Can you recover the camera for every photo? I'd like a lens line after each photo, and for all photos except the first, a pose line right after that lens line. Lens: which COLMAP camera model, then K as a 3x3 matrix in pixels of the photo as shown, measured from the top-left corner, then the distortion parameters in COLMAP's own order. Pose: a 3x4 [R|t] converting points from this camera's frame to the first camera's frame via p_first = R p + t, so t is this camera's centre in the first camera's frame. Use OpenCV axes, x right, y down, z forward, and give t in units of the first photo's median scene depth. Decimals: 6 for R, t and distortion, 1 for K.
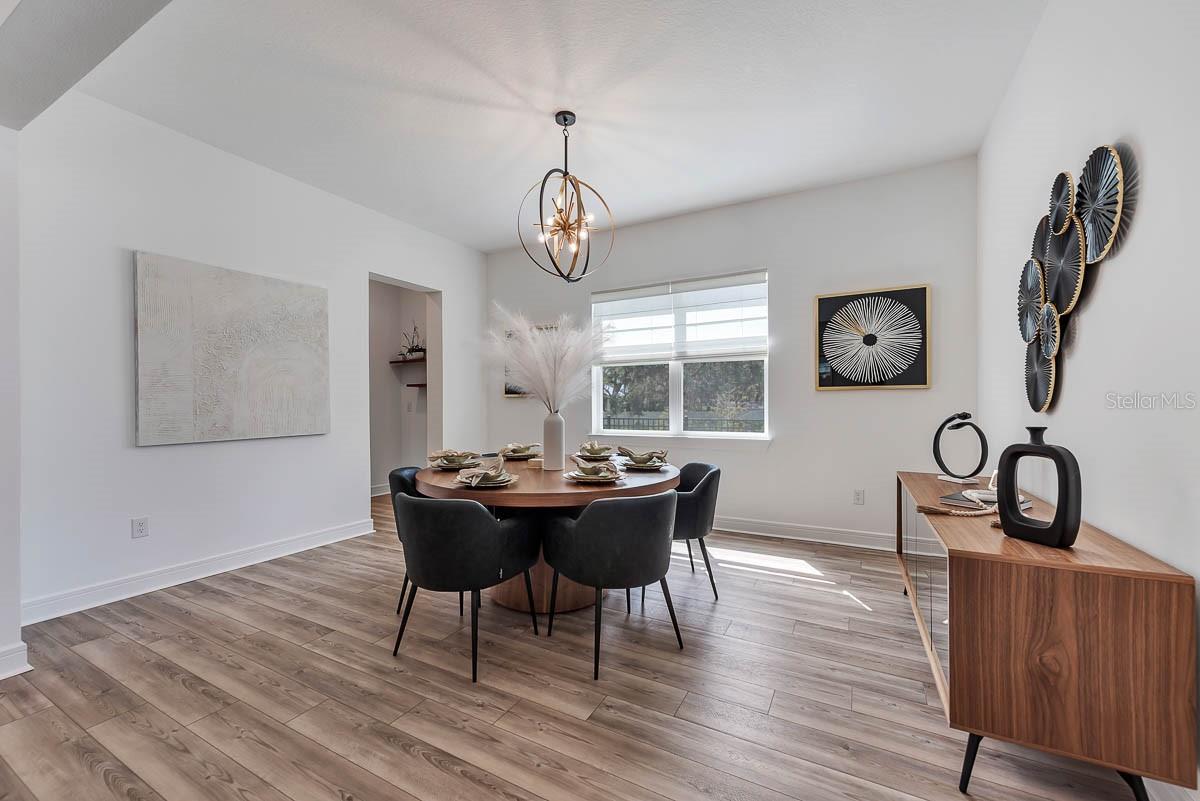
lens RADIAL K [[479.0, 0, 600.1], [0, 479.0, 404.4], [0, 0, 1]] dist [0.003256, -0.000075]
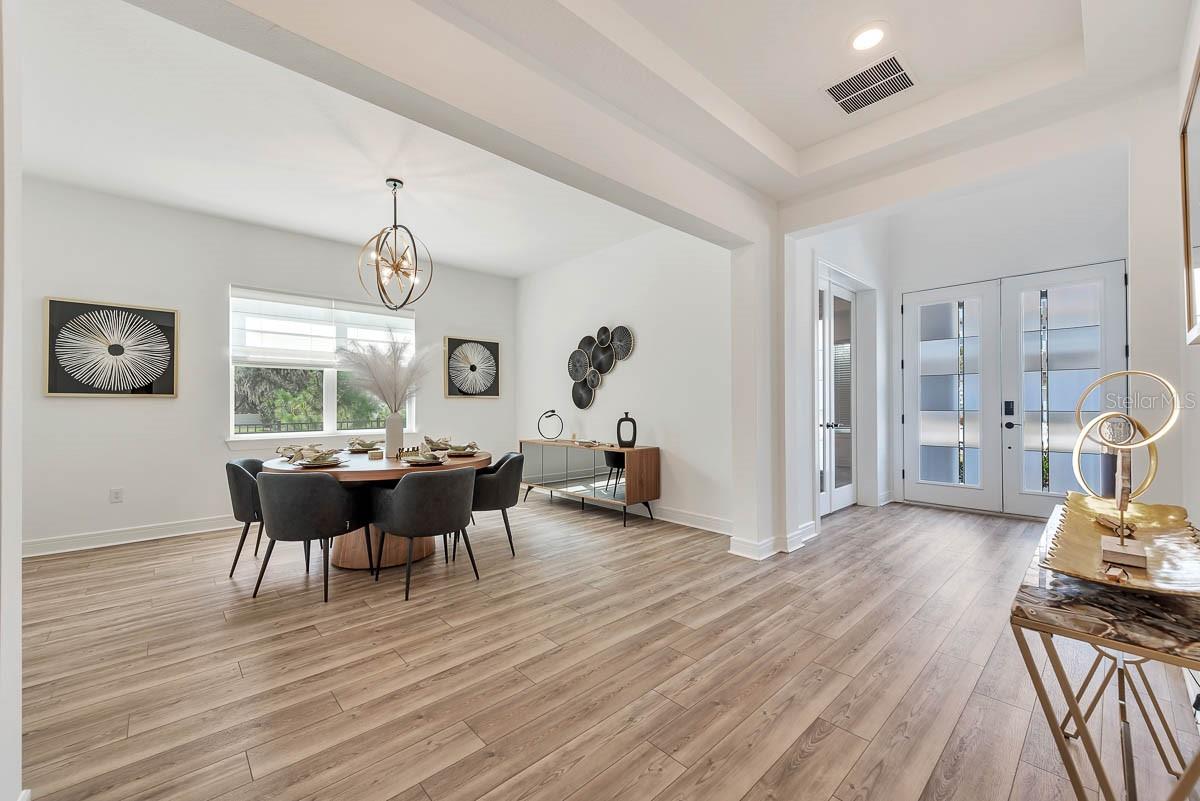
lens RADIAL K [[479.0, 0, 600.1], [0, 479.0, 404.4], [0, 0, 1]] dist [0.003256, -0.000075]
pose [[0.308645, 0.007726, 0.951146, -1.124011], [0.004606, 0.999943, -0.009617, 0.012496], [-0.951166, 0.007349, 0.308591, 0.084098]]
